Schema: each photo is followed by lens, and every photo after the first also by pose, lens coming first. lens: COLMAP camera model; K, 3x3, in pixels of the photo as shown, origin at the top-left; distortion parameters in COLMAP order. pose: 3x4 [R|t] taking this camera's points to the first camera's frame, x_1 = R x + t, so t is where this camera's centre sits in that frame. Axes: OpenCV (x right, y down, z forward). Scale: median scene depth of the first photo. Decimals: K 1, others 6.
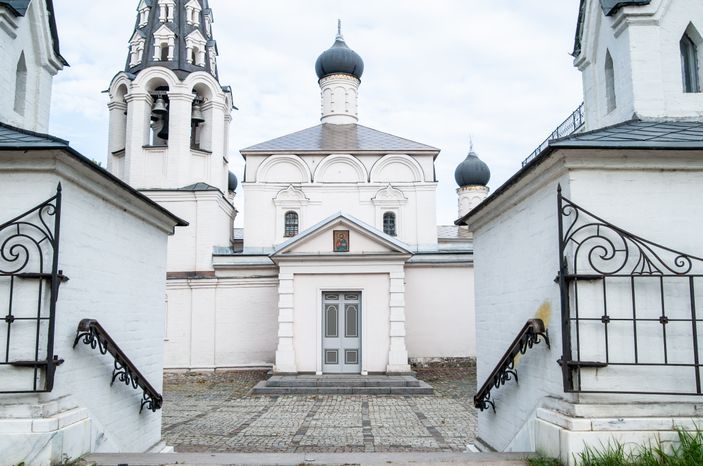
lens RADIAL K [[770.1, 0, 351.5], [0, 770.1, 233.0], [0, 0, 1]] dist [-0.048620, 0.042761]
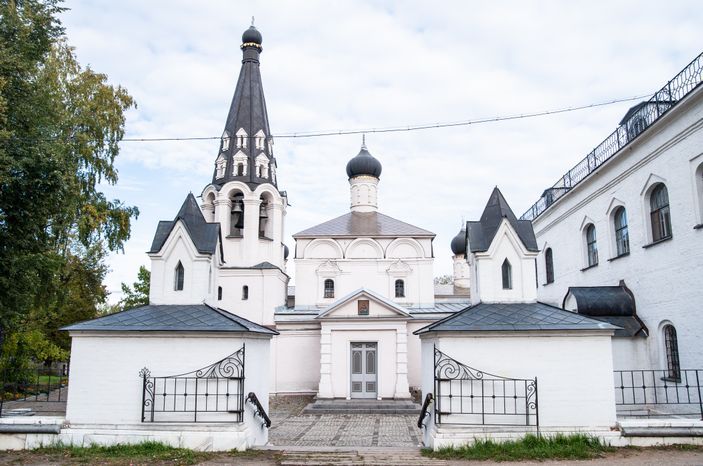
lens RADIAL K [[657.0, 0, 351.5], [0, 657.0, 233.0], [0, 0, 1]] dist [-0.094620, -0.006393]
pose [[0.999106, -0.004793, -0.042010, 0.014993], [0.002550, 0.998577, -0.053271, -0.056972], [0.042205, 0.053117, 0.997696, -0.222240]]
